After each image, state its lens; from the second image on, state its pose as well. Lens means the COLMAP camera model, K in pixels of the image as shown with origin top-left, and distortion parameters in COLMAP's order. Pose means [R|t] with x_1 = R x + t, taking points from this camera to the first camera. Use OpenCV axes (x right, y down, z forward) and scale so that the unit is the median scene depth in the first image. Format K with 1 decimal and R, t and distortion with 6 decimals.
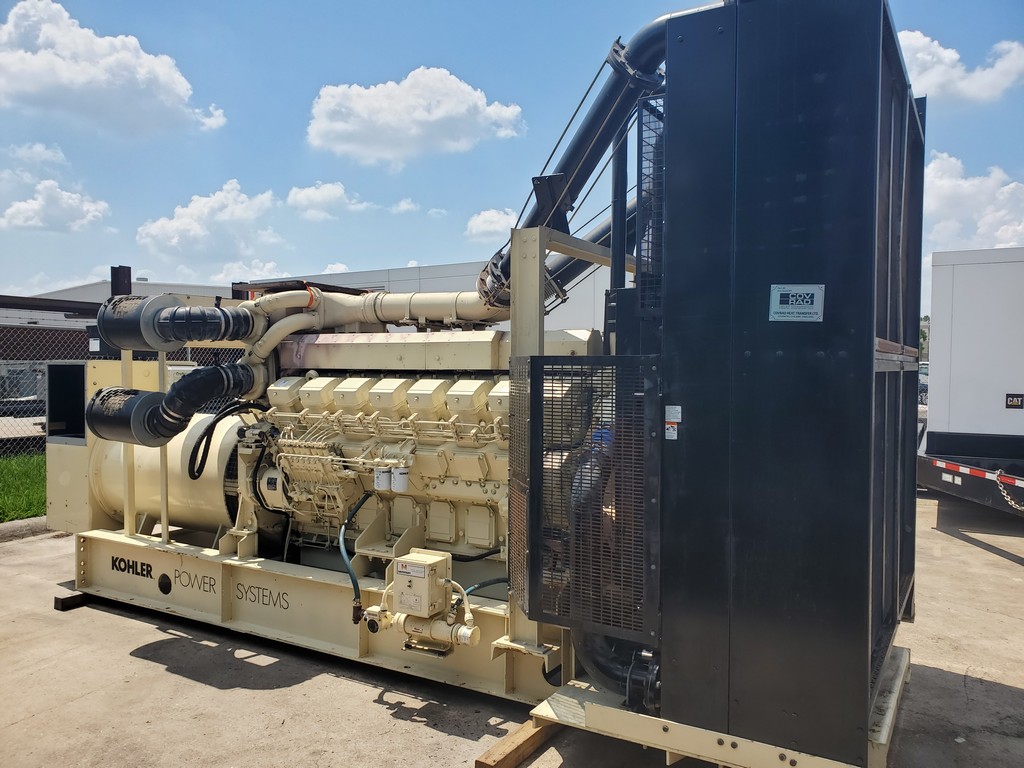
lens RADIAL K [[792.1, 0, 510.3], [0, 792.1, 396.7], [0, 0, 1]] dist [-0.010613, -0.001351]
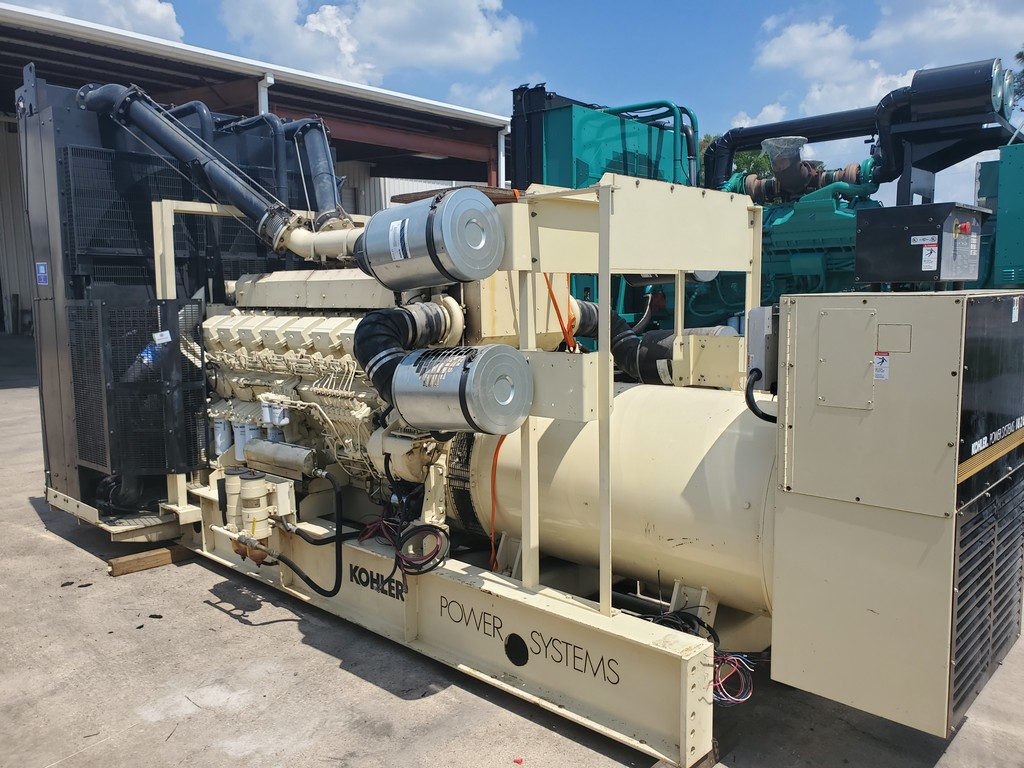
lens RADIAL K [[786.4, 0, 528.4], [0, 786.4, 382.4], [0, 0, 1]] dist [0.062349, -0.000879]
pose [[0.978464, 0.002436, -0.206404, -0.217176], [0.011996, 0.997569, 0.068641, -0.020366], [0.206069, -0.069639, 0.976056, 0.371434]]
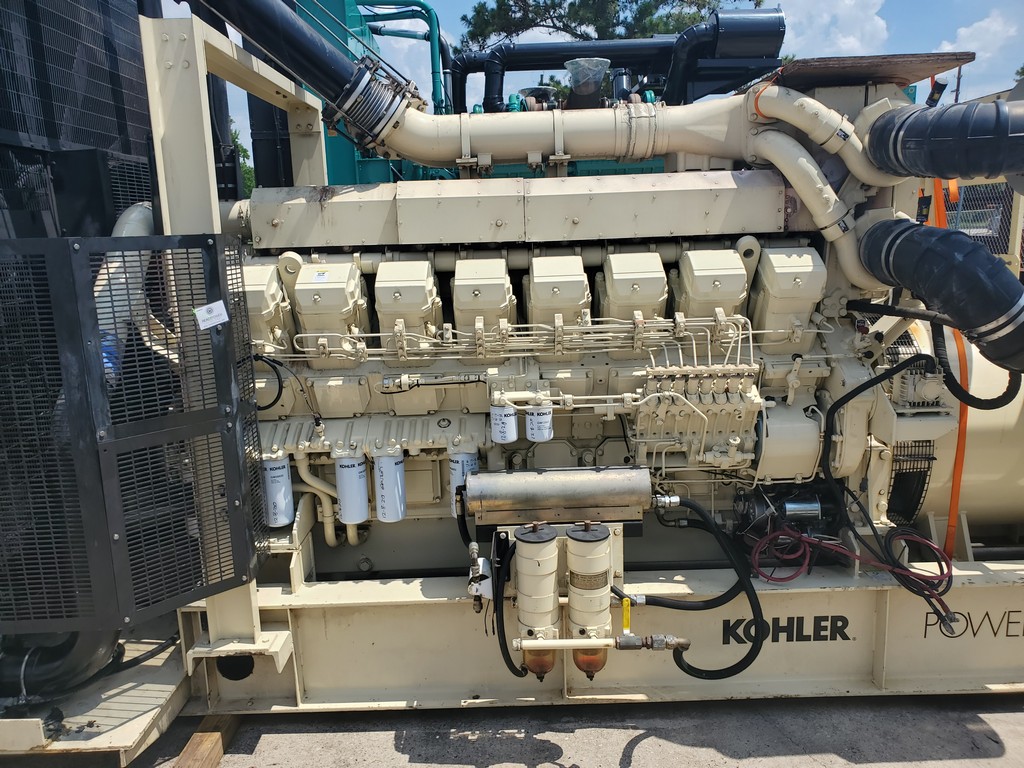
lens RADIAL K [[782.4, 0, 512.0], [0, 782.4, 384.0], [0, 0, 1]] dist [-0.003415, 0.036783]
pose [[0.854587, -0.134148, 0.501683, -0.990688], [0.058832, 0.984849, 0.163128, -0.039537], [-0.515965, -0.109892, 0.849531, 0.775809]]
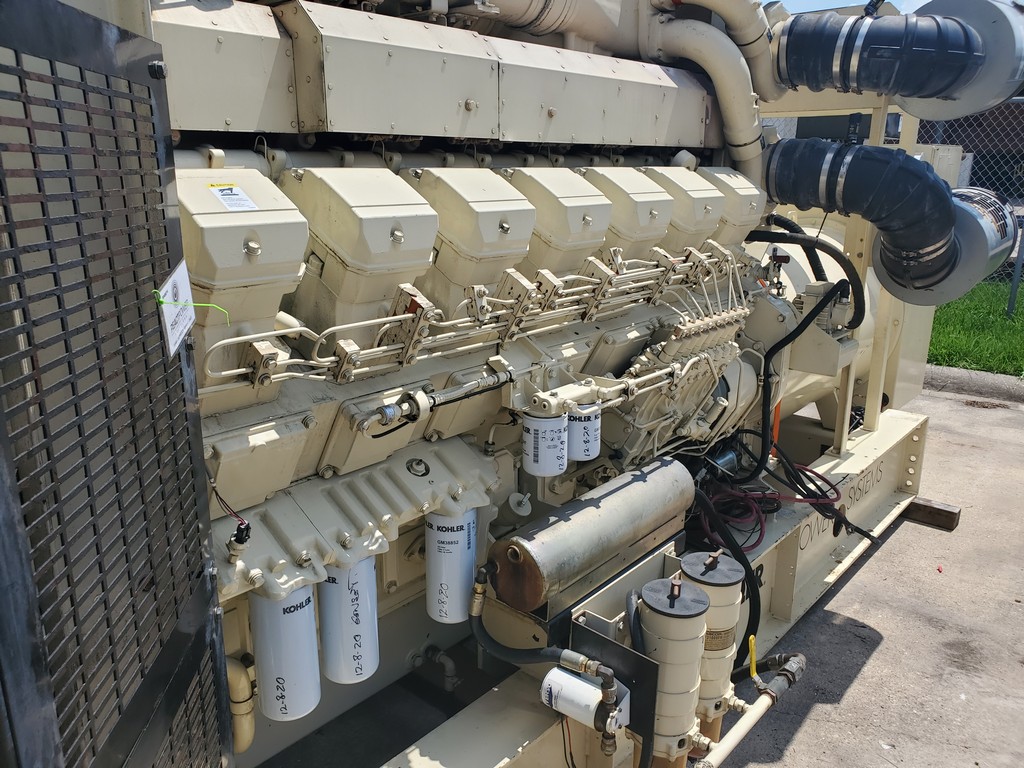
lens RADIAL K [[792.1, 0, 510.3], [0, 792.1, 396.7], [0, 0, 1]] dist [-0.010613, -0.001351]
pose [[0.186955, -0.275695, 0.942889, -1.039614], [0.044021, 0.961199, 0.272320, -0.034577], [-0.981382, -0.009405, 0.191837, 1.195814]]
